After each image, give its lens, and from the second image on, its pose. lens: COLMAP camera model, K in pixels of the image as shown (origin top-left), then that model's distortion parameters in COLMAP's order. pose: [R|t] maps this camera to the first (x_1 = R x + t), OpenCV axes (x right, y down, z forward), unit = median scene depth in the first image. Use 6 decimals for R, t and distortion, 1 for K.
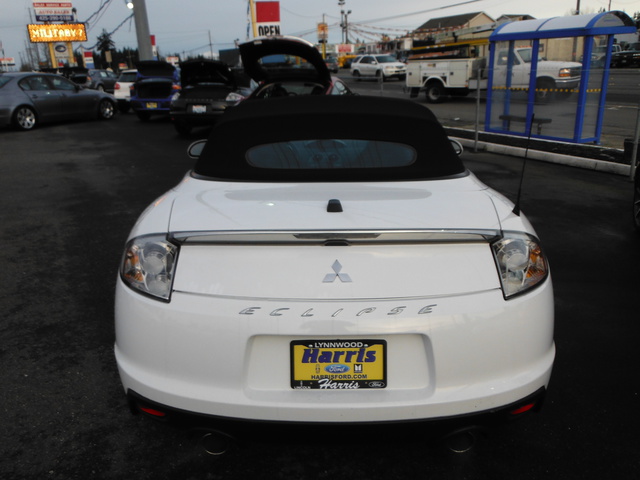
lens RADIAL K [[520.7, 0, 320.0], [0, 520.7, 240.0], [0, 0, 1]] dist [-0.002820, 0.001432]
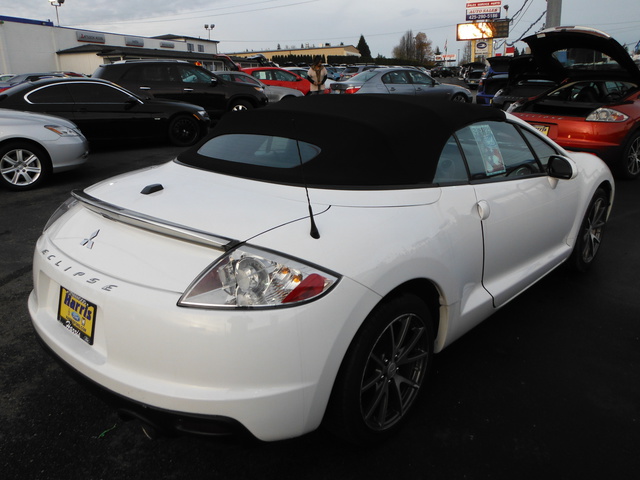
lens RADIAL K [[520.7, 0, 320.0], [0, 520.7, 240.0], [0, 0, 1]] dist [-0.002820, 0.001432]
pose [[0.730087, 0.214693, -0.648753, 0.140895], [-0.209302, 0.973993, 0.086783, -0.017814], [0.650512, 0.072426, 0.756034, 0.051611]]
